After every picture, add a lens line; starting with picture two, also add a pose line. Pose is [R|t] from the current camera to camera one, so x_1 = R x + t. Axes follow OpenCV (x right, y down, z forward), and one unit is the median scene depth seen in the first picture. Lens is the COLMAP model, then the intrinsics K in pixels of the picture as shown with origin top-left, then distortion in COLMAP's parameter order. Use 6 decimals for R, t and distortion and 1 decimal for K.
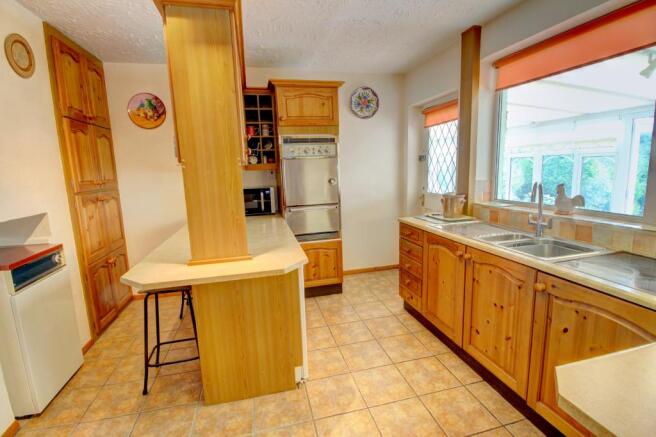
lens RADIAL K [[309.7, 0, 330.4], [0, 309.7, 216.9], [0, 0, 1]] dist [-0.001551, -0.000670]
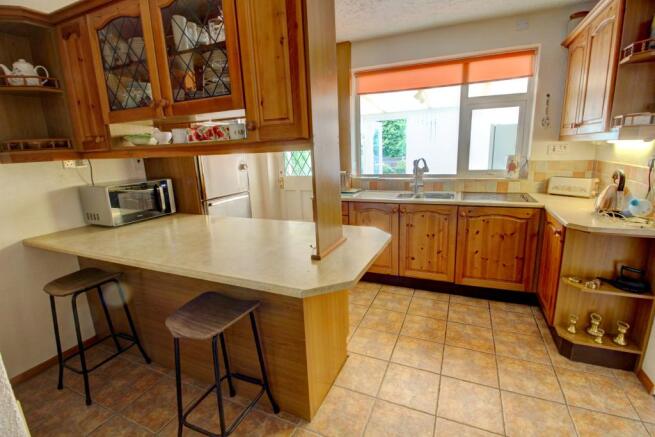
lens RADIAL K [[309.3, 0, 329.9], [0, 309.3, 216.9], [0, 0, 1]] dist [-0.001551, -0.000670]
pose [[0.611191, -0.165575, 0.773970, -0.904555], [0.145478, 0.984715, 0.095777, -0.033553], [-0.777998, 0.054058, 0.625937, 0.355827]]
